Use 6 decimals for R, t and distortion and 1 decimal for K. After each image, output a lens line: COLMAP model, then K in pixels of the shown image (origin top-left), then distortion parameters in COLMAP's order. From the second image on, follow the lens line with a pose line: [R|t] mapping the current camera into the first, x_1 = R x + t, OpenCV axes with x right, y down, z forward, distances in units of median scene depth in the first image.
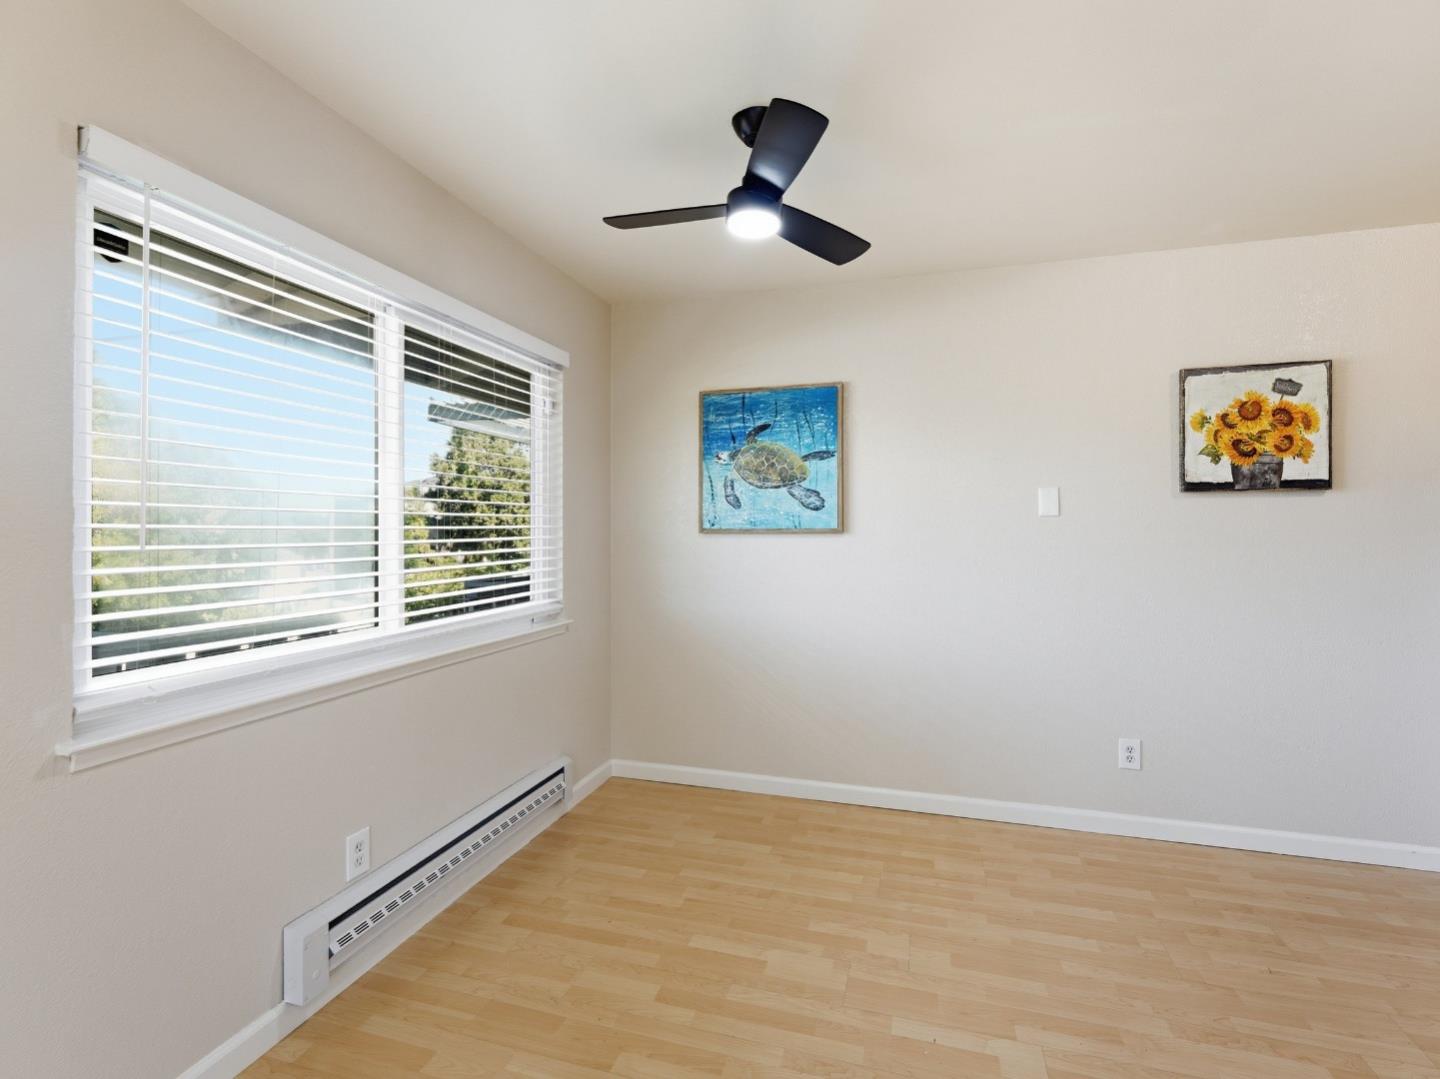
lens RADIAL K [[665.3, 0, 723.3], [0, 665.3, 536.3], [0, 0, 1]] dist [-0.001035, 0.000440]
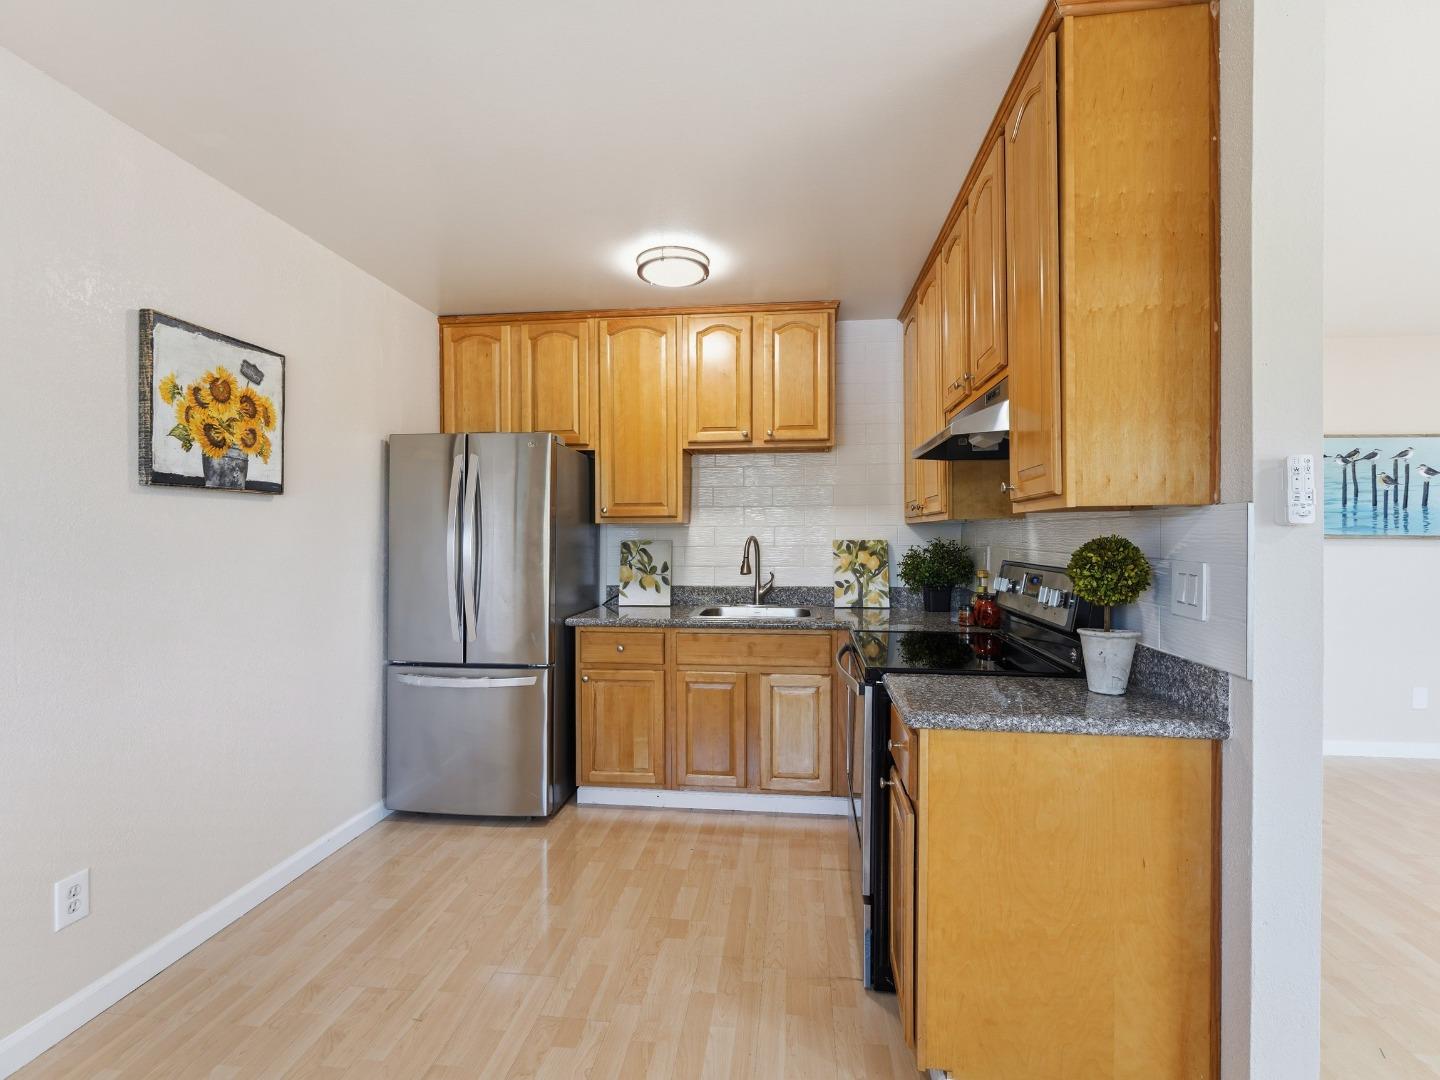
lens RADIAL K [[665.3, 0, 723.3], [0, 665.3, 536.8], [0, 0, 1]] dist [-0.001035, 0.000440]
pose [[-0.183207, -0.007651, 0.983045, -0.113577], [-0.005818, 0.999961, 0.006698, -0.020230], [-0.983057, -0.004493, -0.183244, 0.539531]]
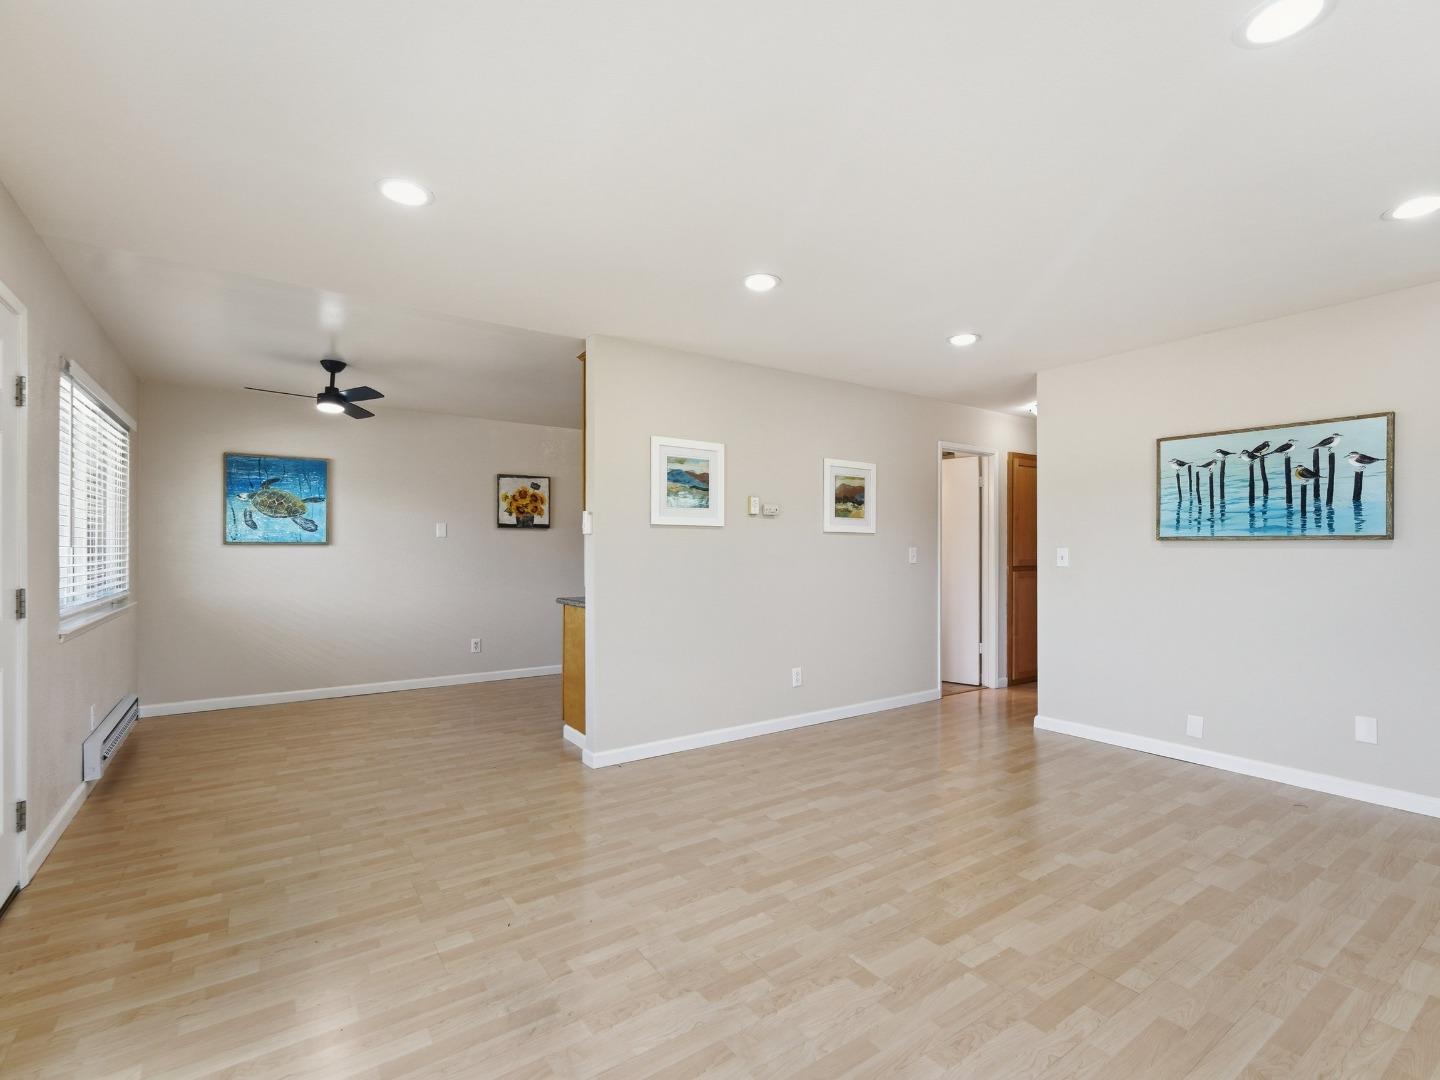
lens RADIAL K [[665.3, 0, 723.3], [0, 665.3, 536.8], [0, 0, 1]] dist [-0.001035, 0.000440]
pose [[0.614461, 0.013522, 0.788831, -0.646312], [-0.001110, 0.999867, -0.016275, 0.001488], [-0.788946, 0.009125, 0.614394, -1.030447]]
